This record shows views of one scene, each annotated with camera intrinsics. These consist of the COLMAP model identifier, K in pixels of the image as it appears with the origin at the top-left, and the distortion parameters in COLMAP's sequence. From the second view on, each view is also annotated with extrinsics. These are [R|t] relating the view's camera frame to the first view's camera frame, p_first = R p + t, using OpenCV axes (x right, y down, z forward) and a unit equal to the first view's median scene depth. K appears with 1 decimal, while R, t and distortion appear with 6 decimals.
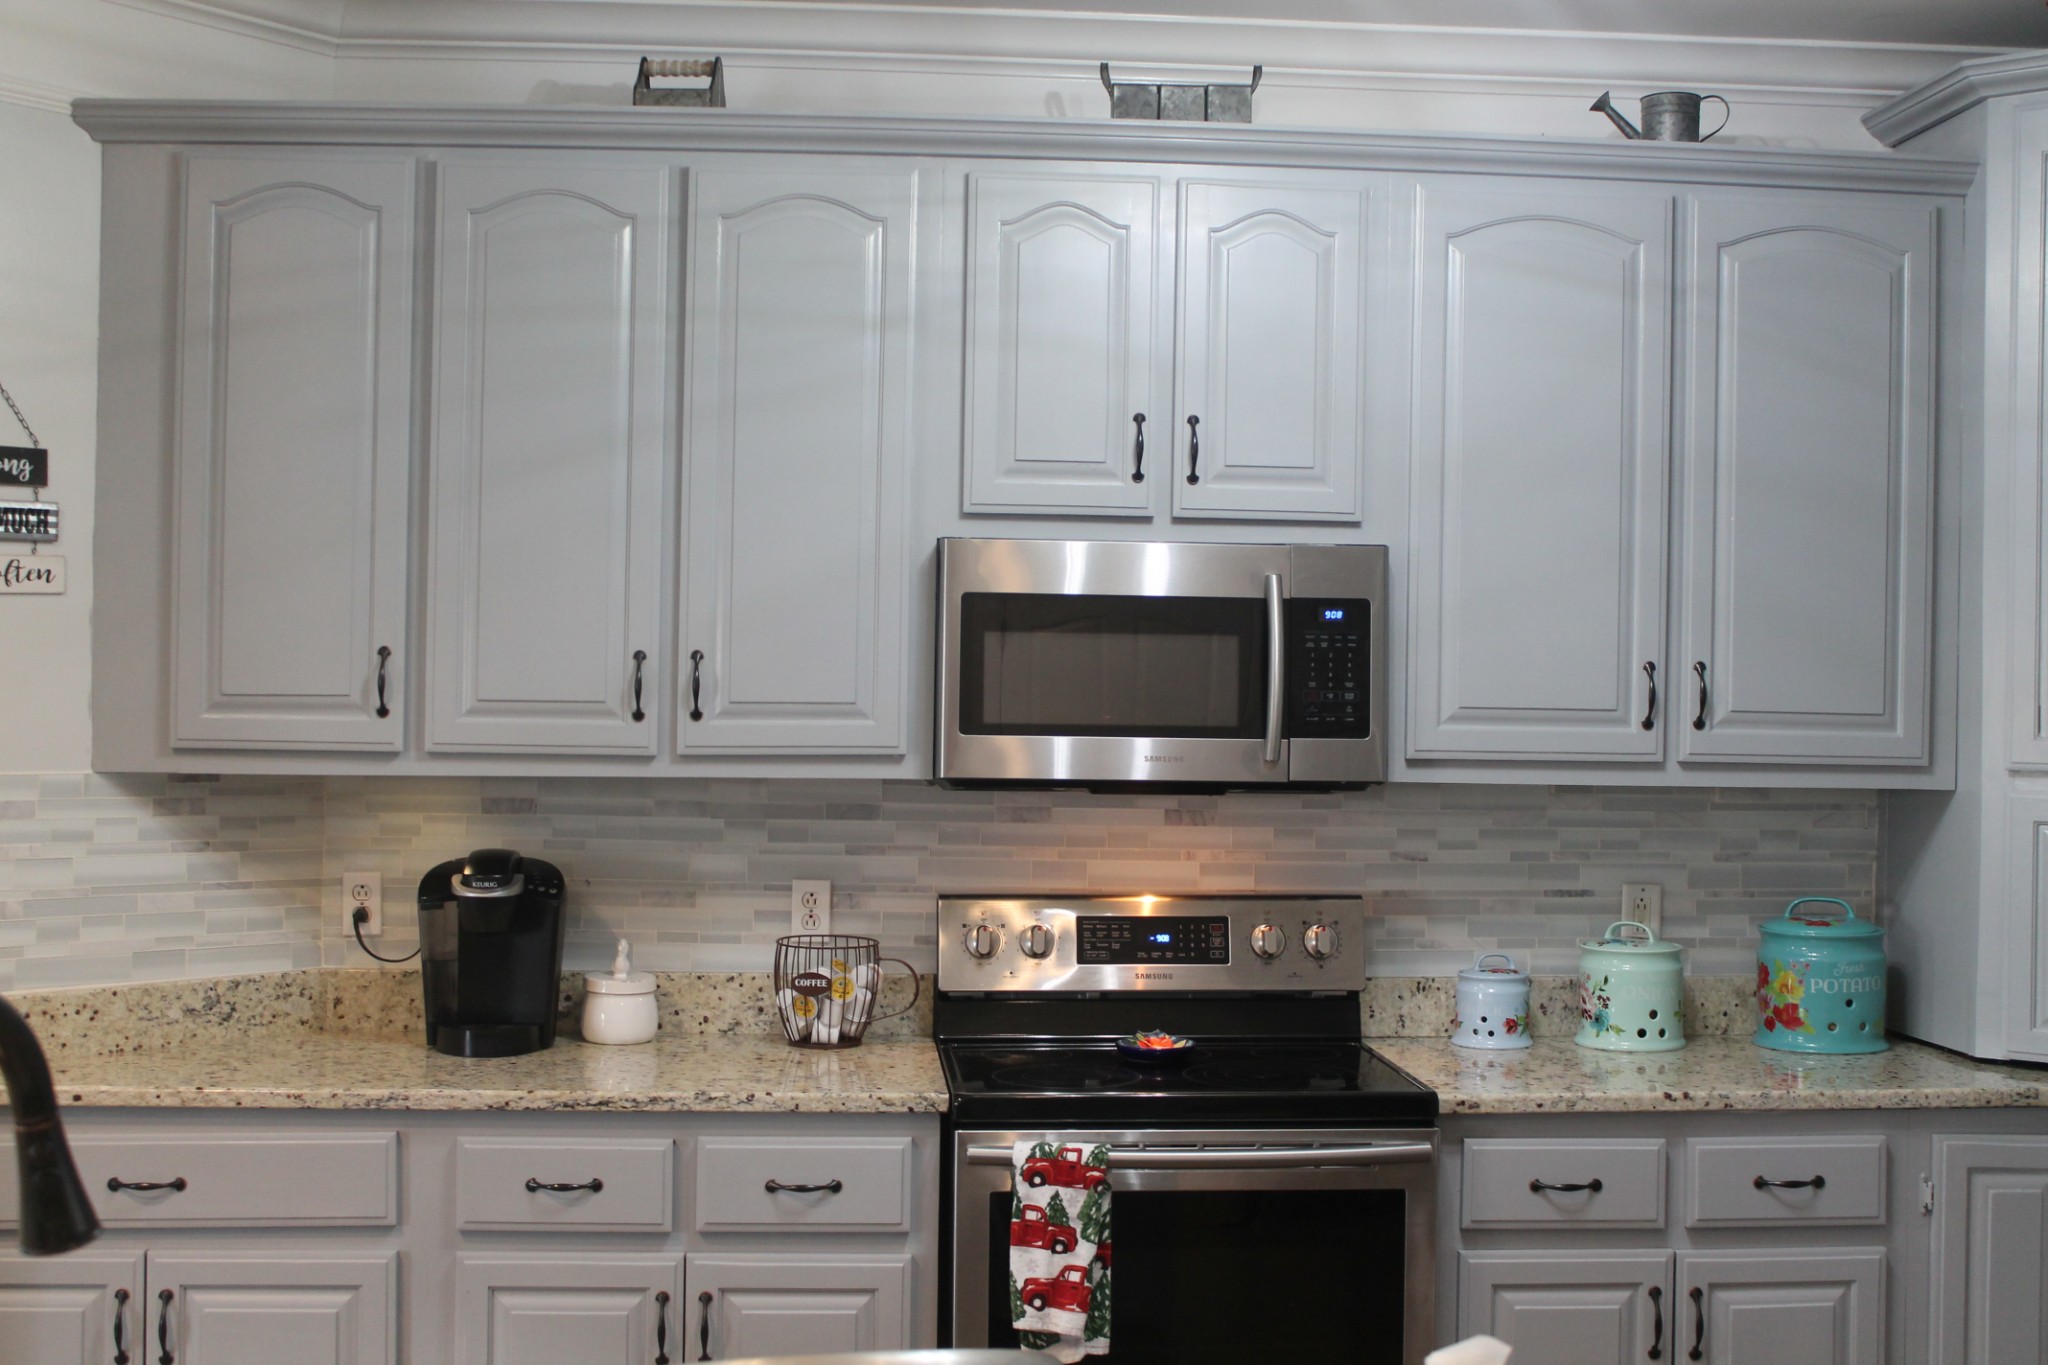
lens RADIAL K [[2481.2, 0, 1027.4], [0, 2481.2, 675.1], [0, 0, 1]] dist [-0.084189, 0.054627]
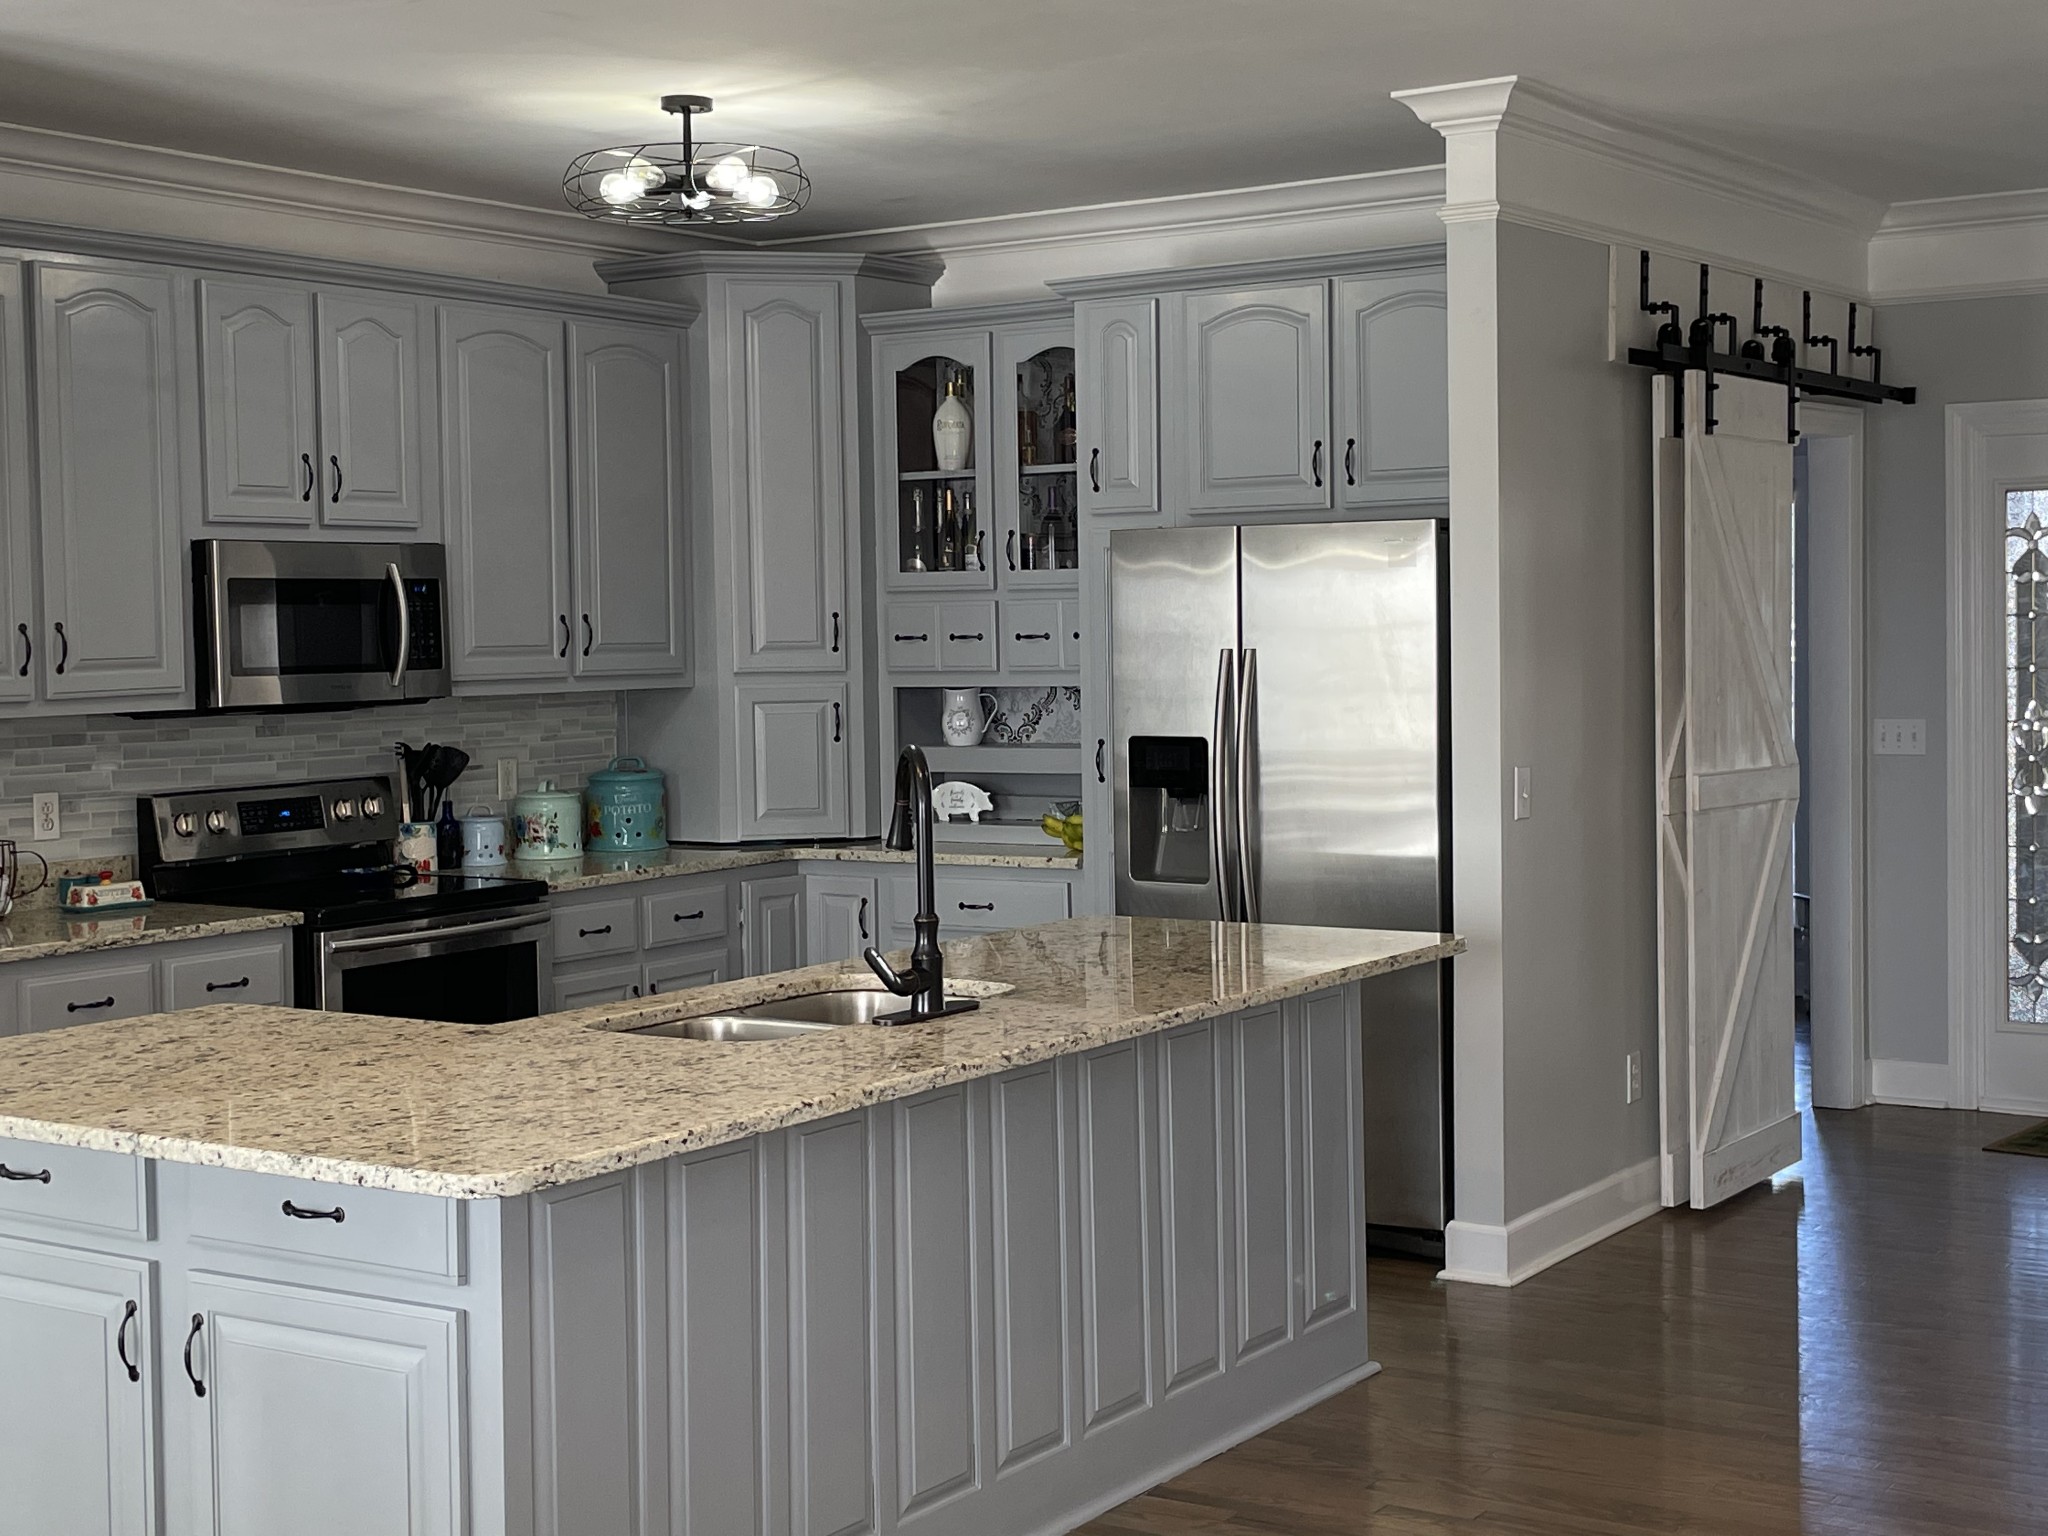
lens RADIAL K [[2803.5, 0, 1025.2], [0, 2803.5, 738.9], [0, 0, 1]] dist [0.139194, -0.326840]
pose [[0.627229, -0.059062, 0.776592, -1.002639], [0.024789, 0.998129, 0.055890, -0.019789], [-0.778440, -0.015805, 0.627520, -0.390529]]
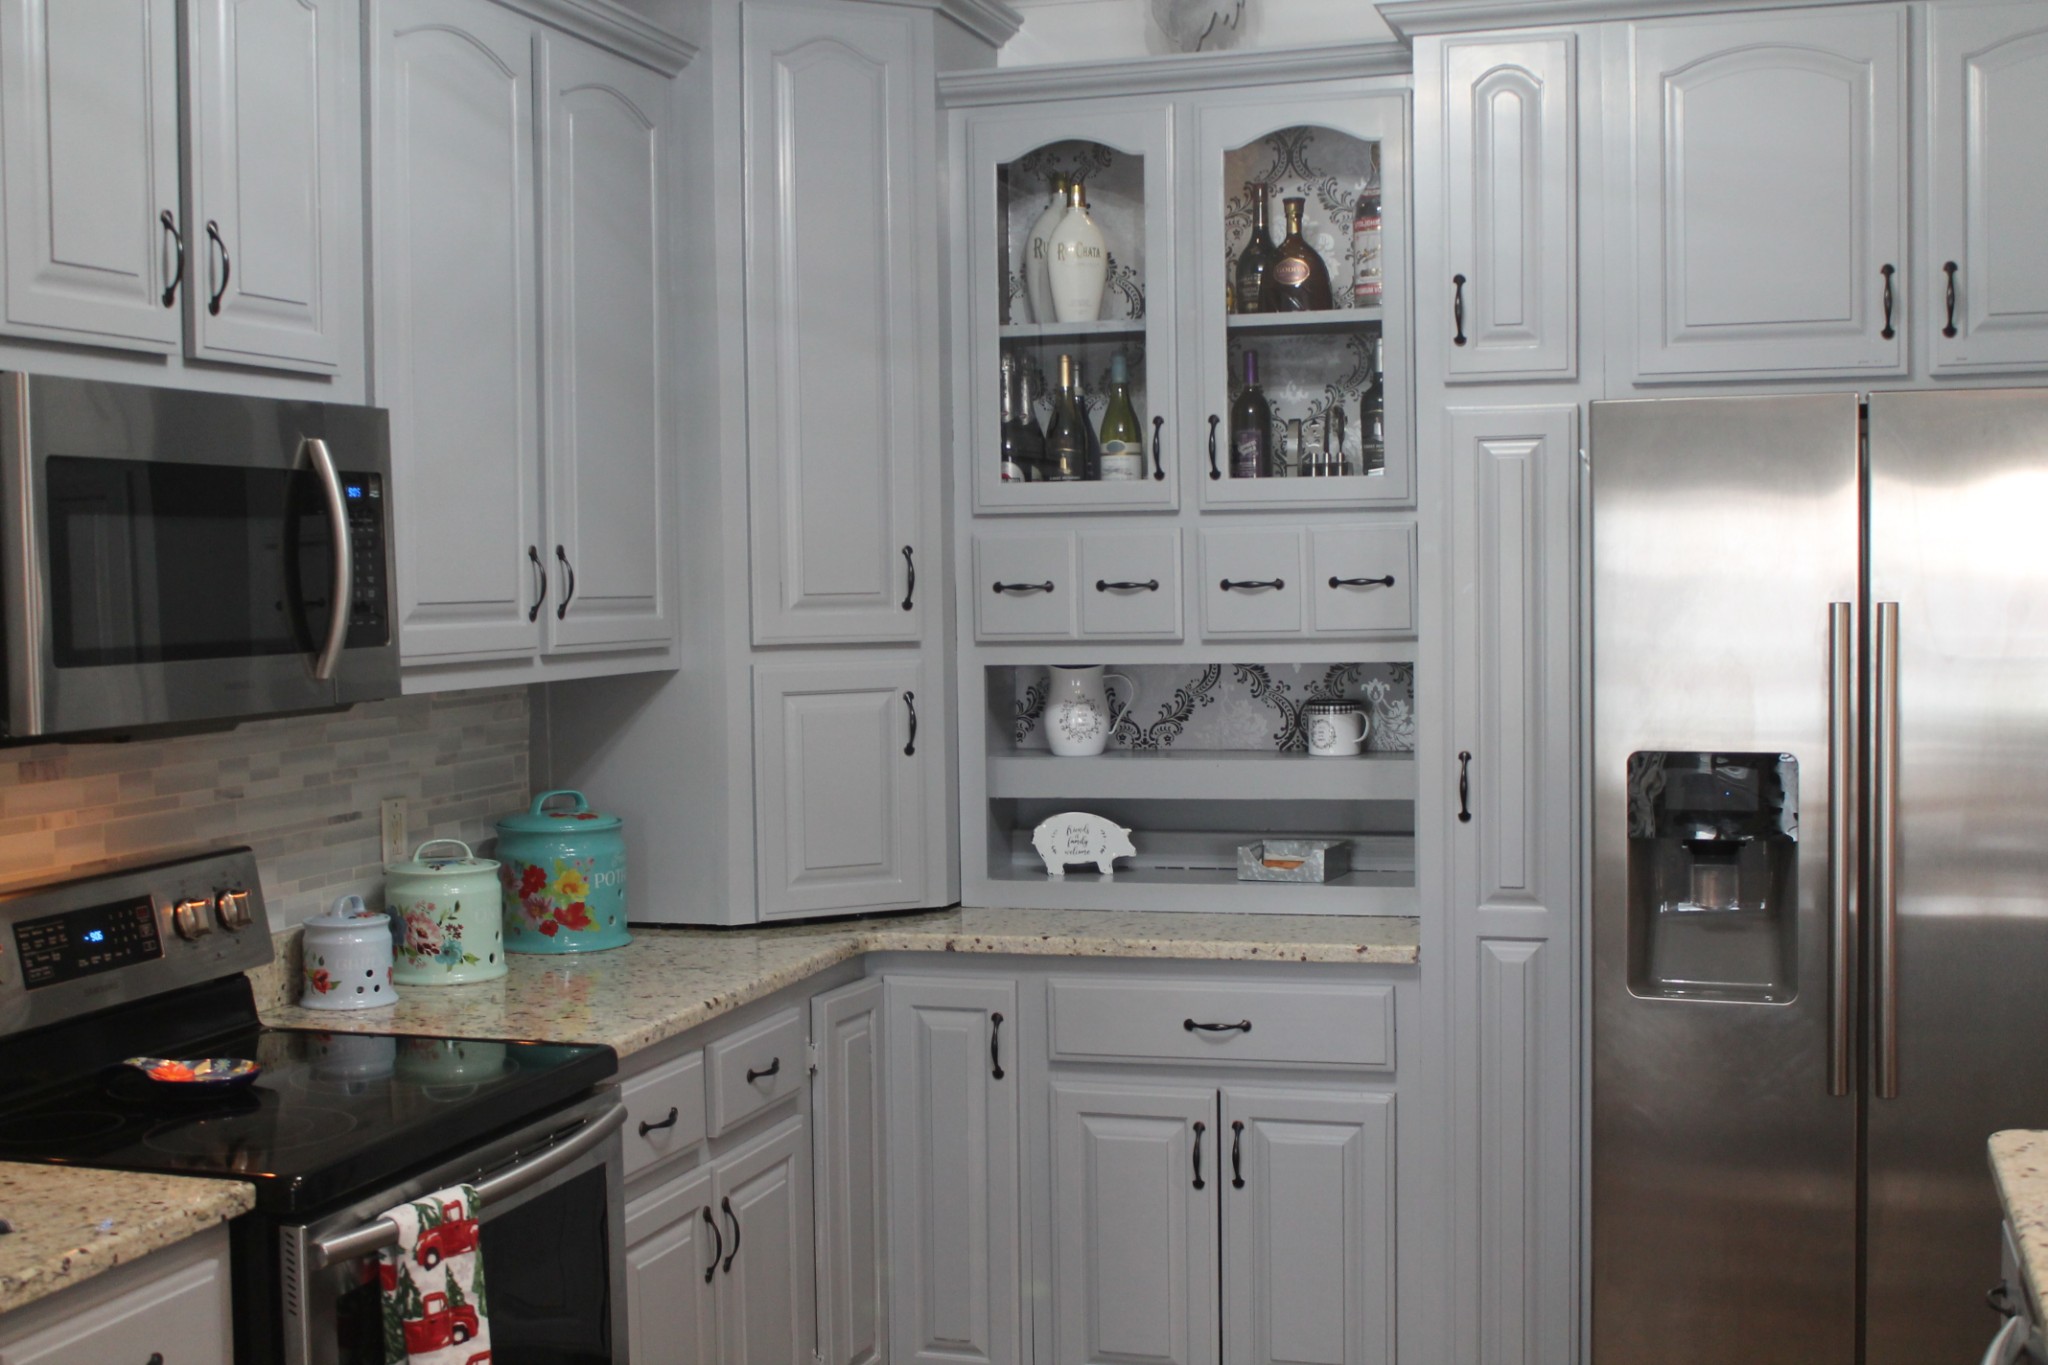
lens RADIAL K [[2481.2, 0, 1027.4], [0, 2481.2, 675.1], [0, 0, 1]] dist [-0.084189, 0.054627]
pose [[0.376588, -0.060846, 0.924380, -0.529453], [0.020188, 0.998143, 0.057477, -0.006617], [-0.926161, -0.002984, 0.377117, 0.498877]]
